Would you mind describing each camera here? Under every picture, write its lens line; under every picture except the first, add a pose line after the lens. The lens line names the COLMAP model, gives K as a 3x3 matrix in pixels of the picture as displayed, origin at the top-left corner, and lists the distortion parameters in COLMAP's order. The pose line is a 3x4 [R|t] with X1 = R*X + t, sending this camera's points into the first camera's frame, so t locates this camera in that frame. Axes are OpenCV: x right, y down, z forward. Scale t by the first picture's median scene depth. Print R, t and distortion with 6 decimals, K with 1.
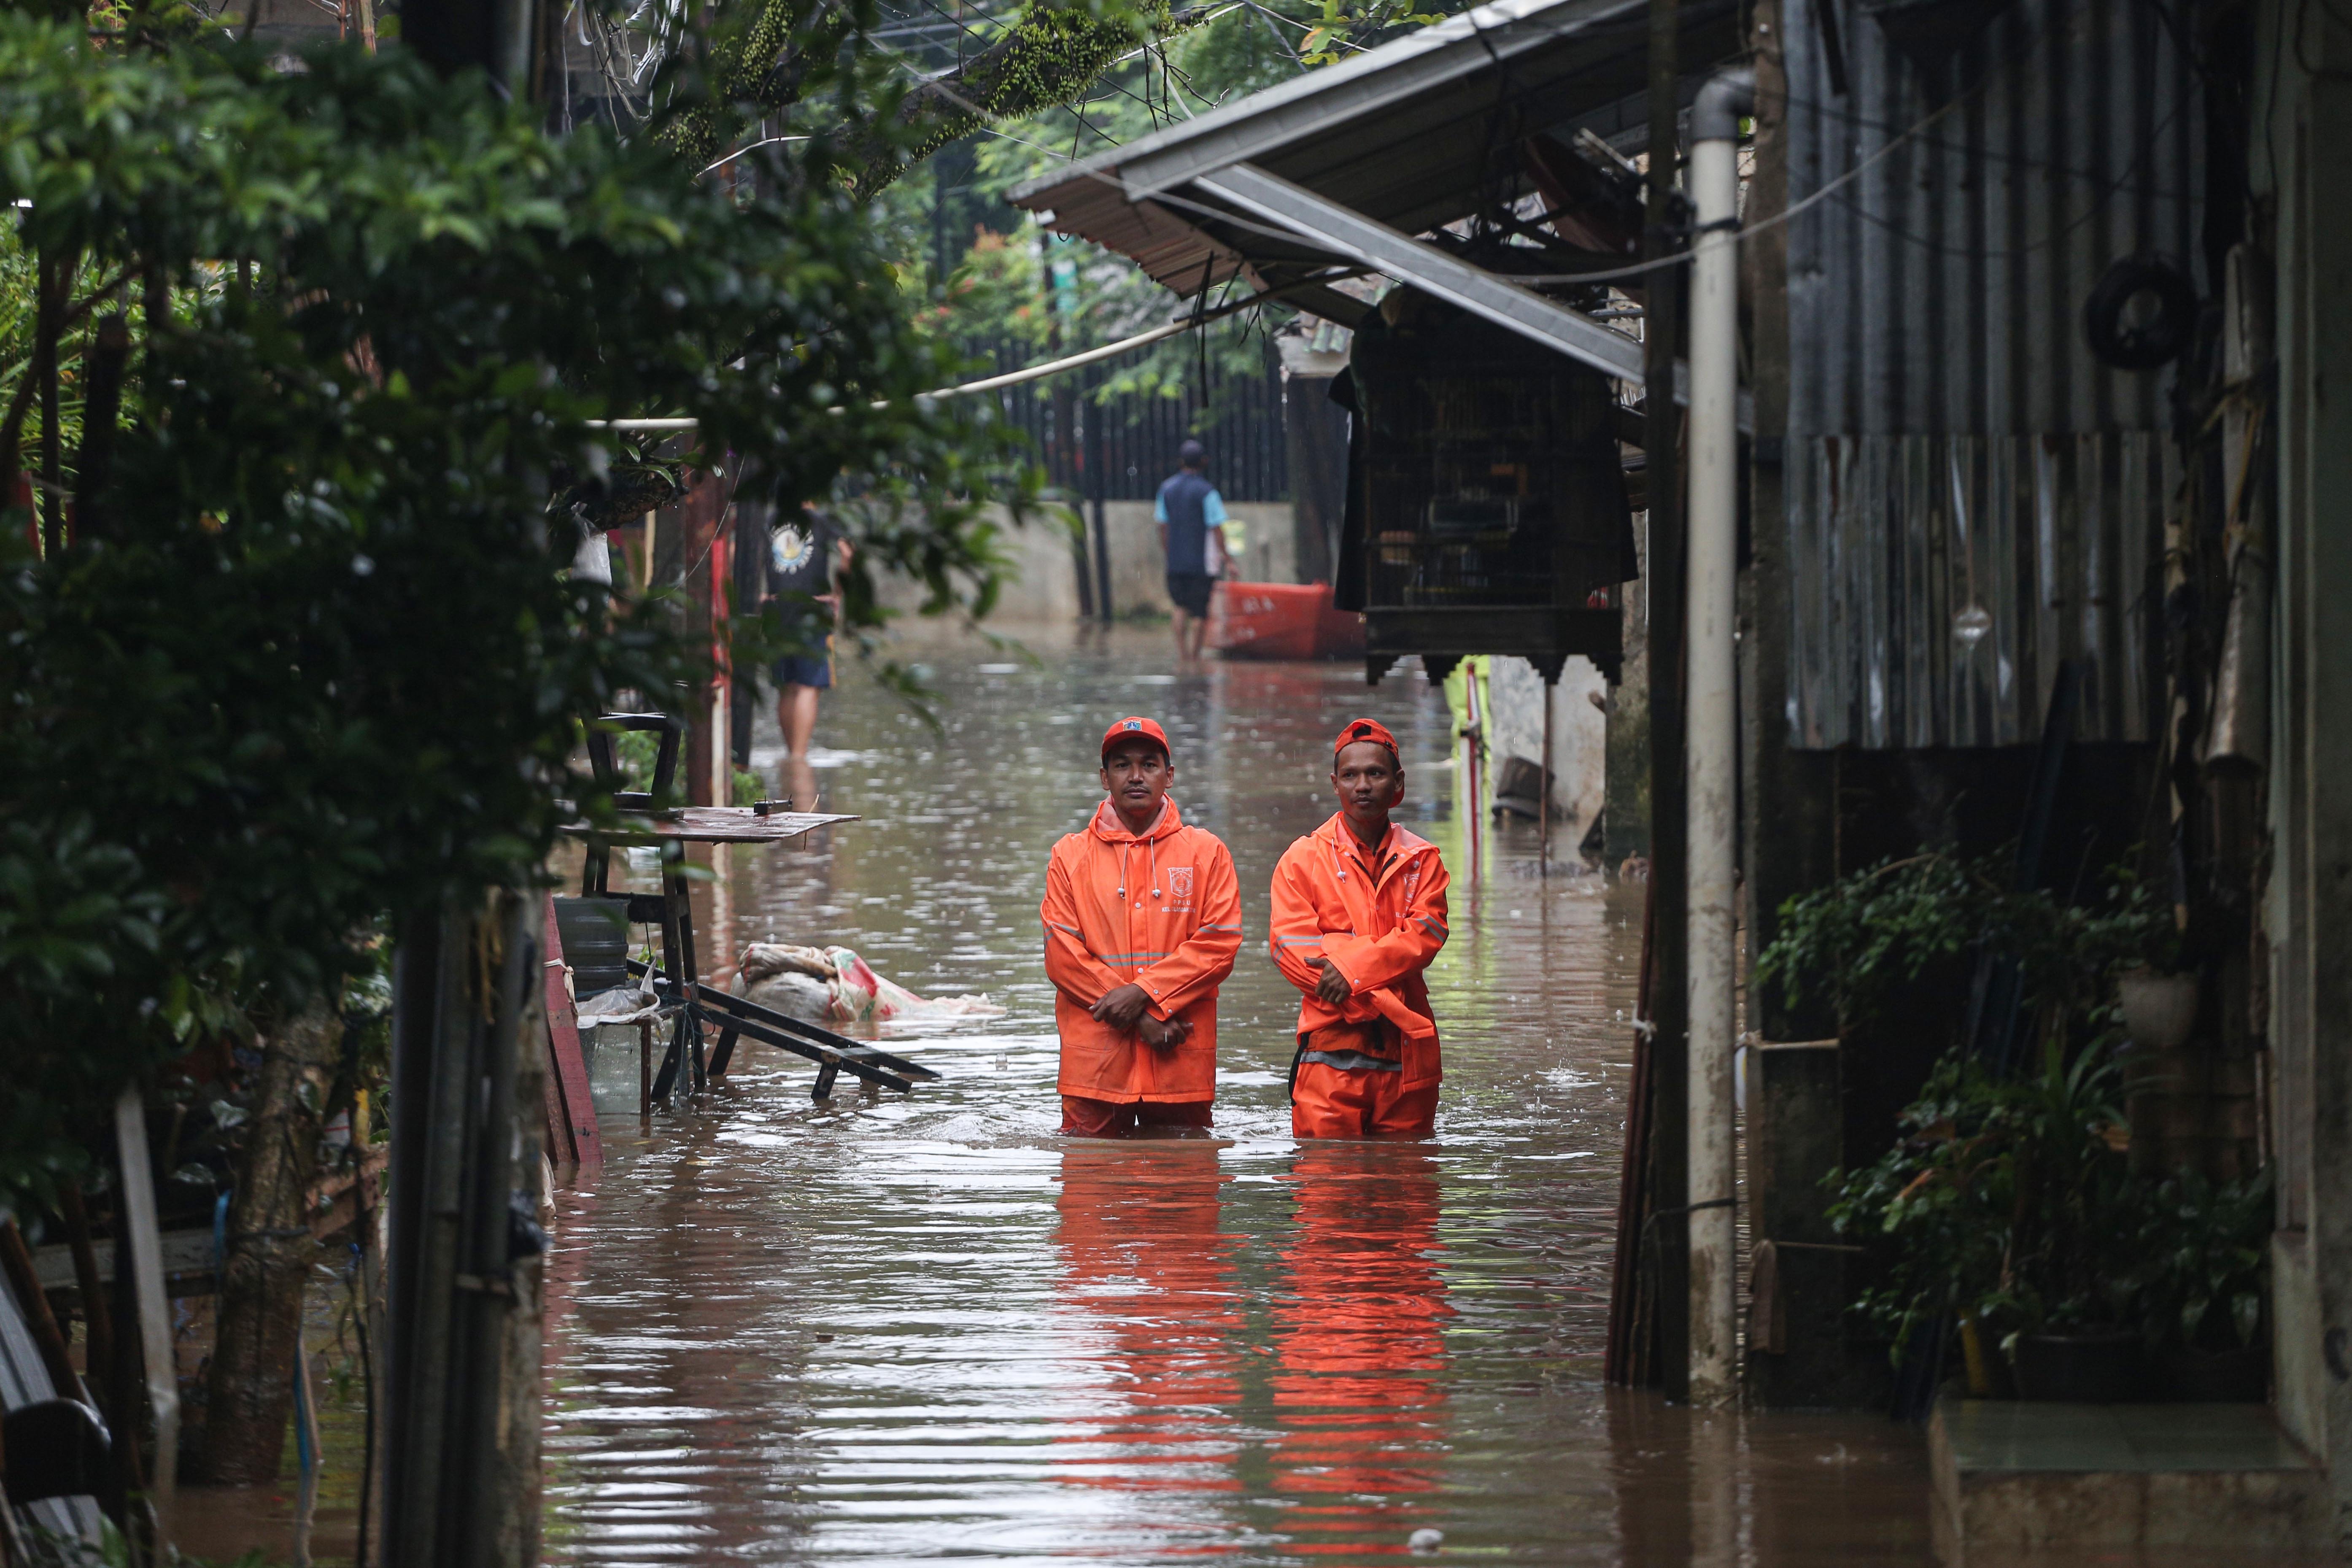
lens RADIAL K [[11059.1, 0, 1176.0], [0, 11059.1, 784.0], [0, 0, 1]] dist [1.513349, 3.885642]
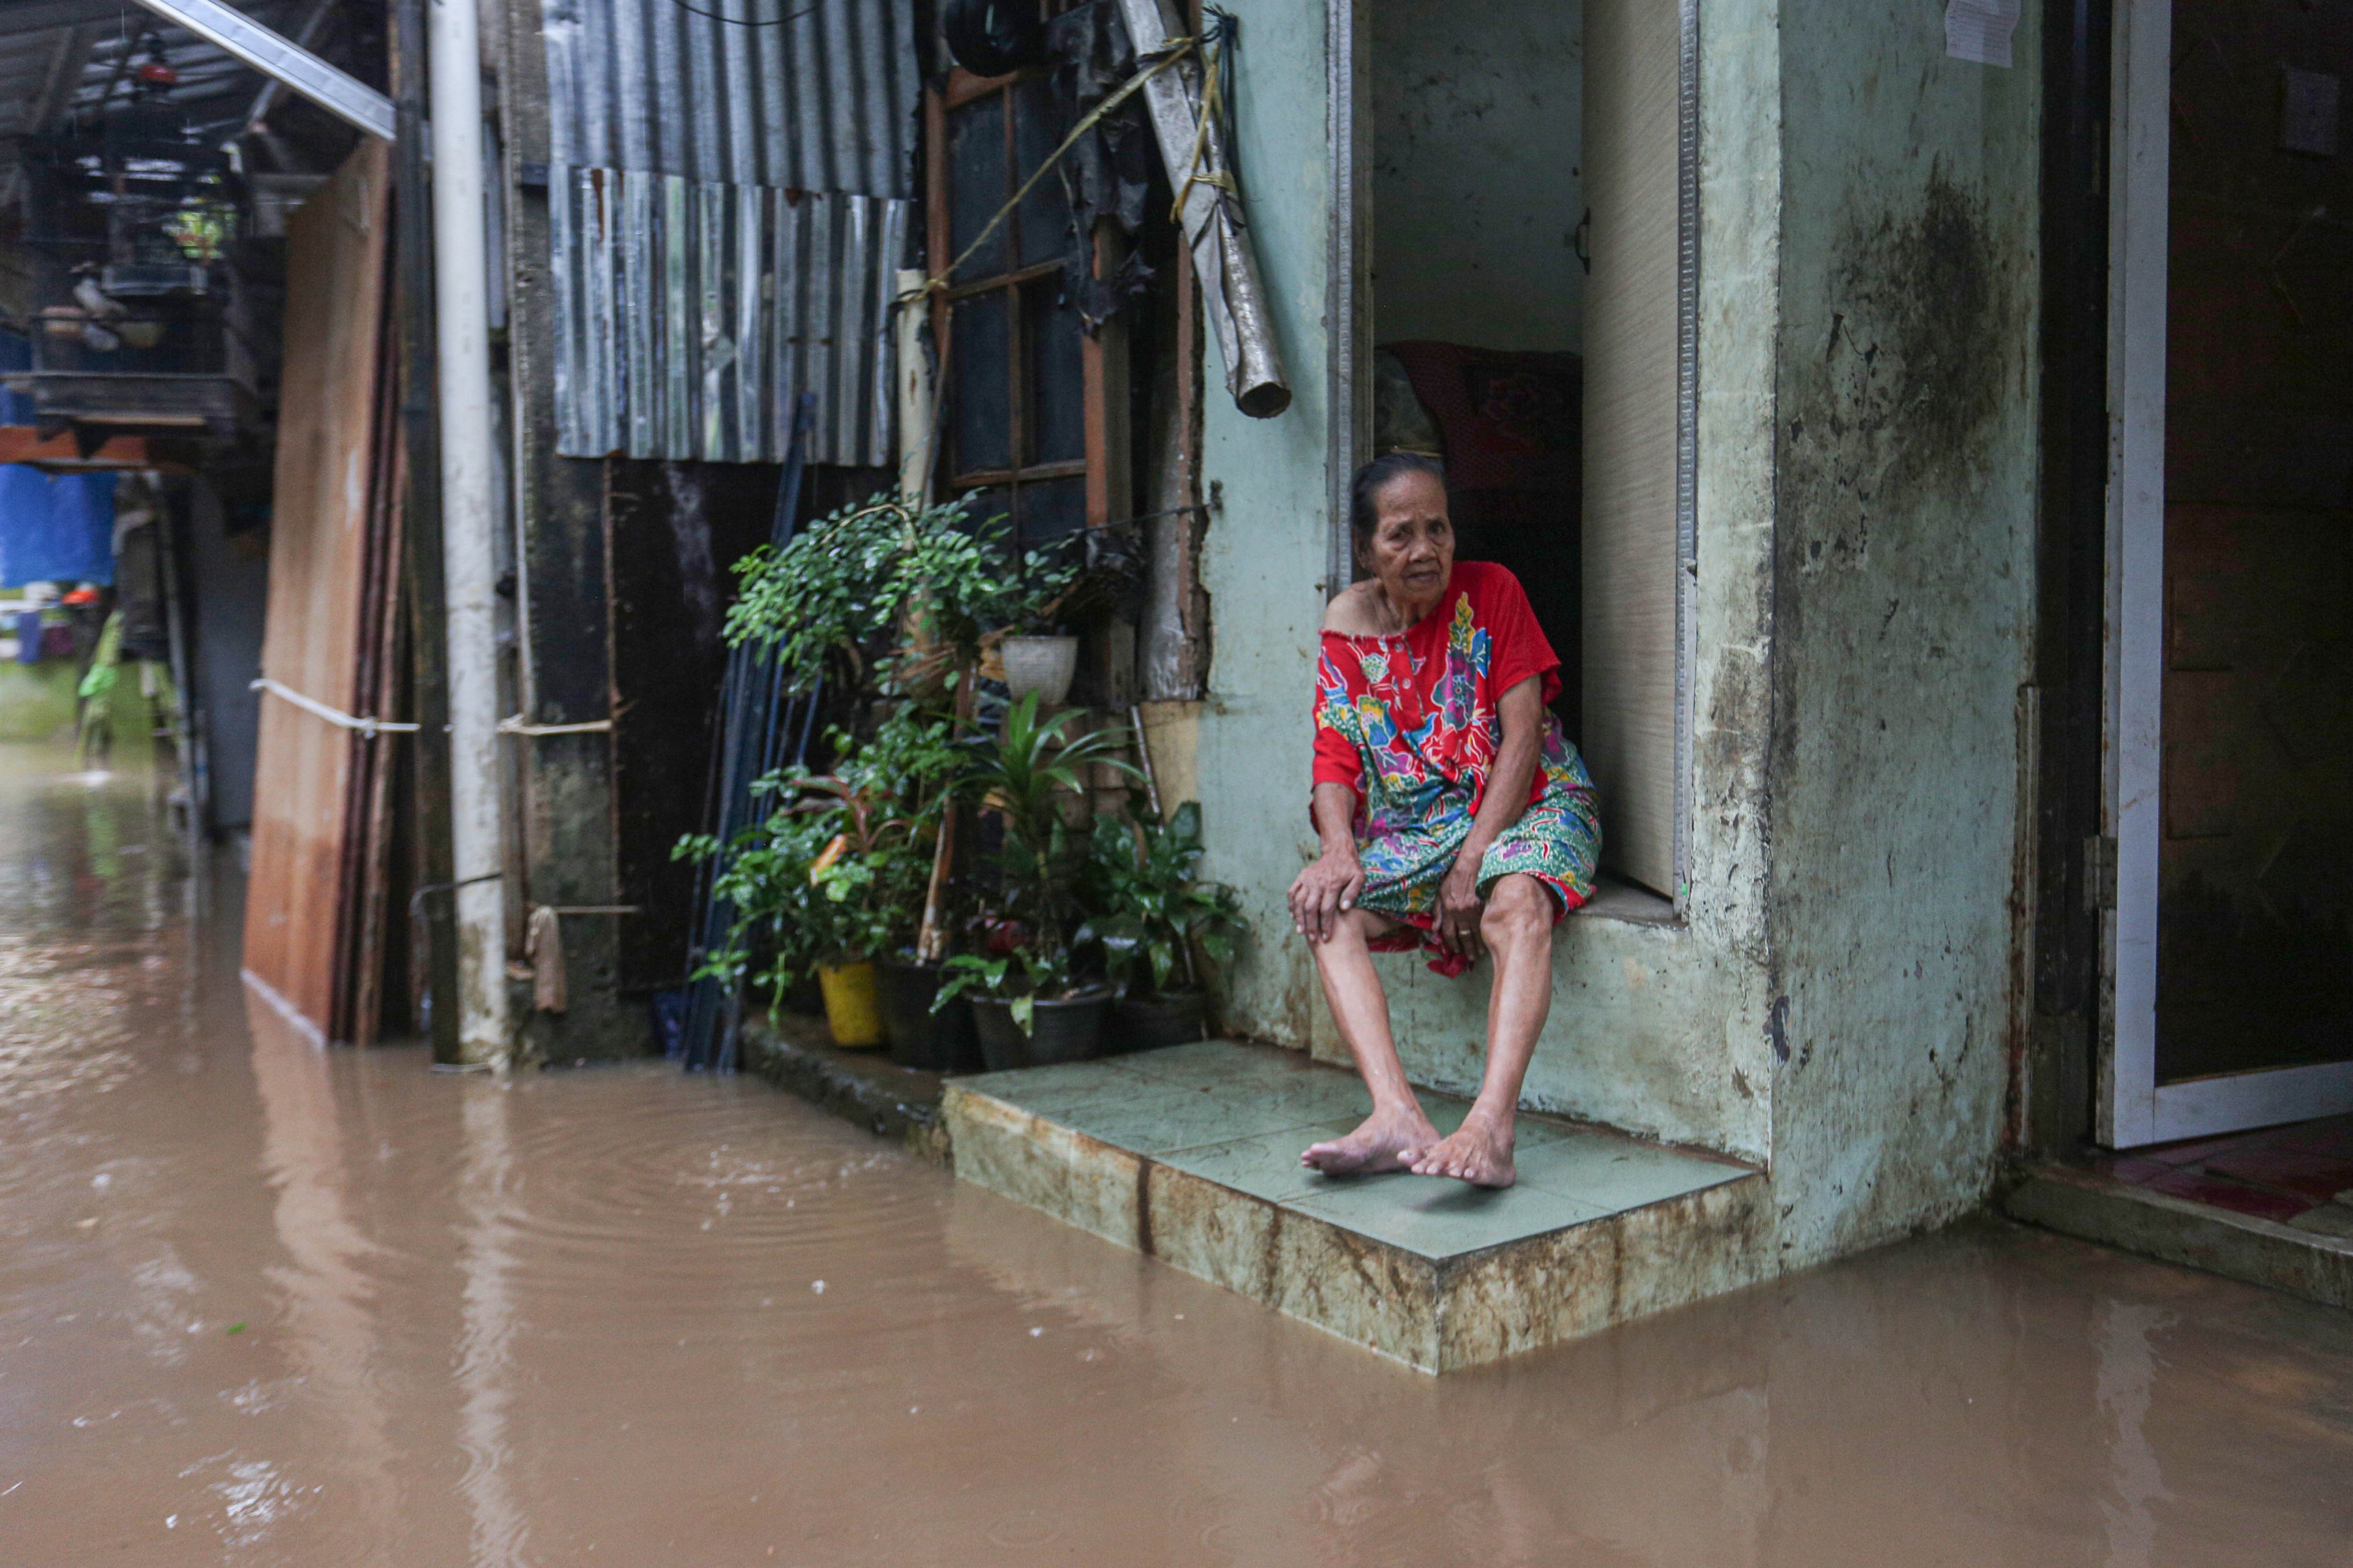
lens RADIAL K [[1909.4, 0, 1176.9], [0, 1909.4, 726.7], [0, 0, 1]] dist [-0.006301, -0.005236]
pose [[0.783081, -0.025866, 0.621381, -0.014582], [0.027755, 0.999593, 0.006633, 0.024557], [-0.621300, 0.012052, 0.783480, 0.844812]]
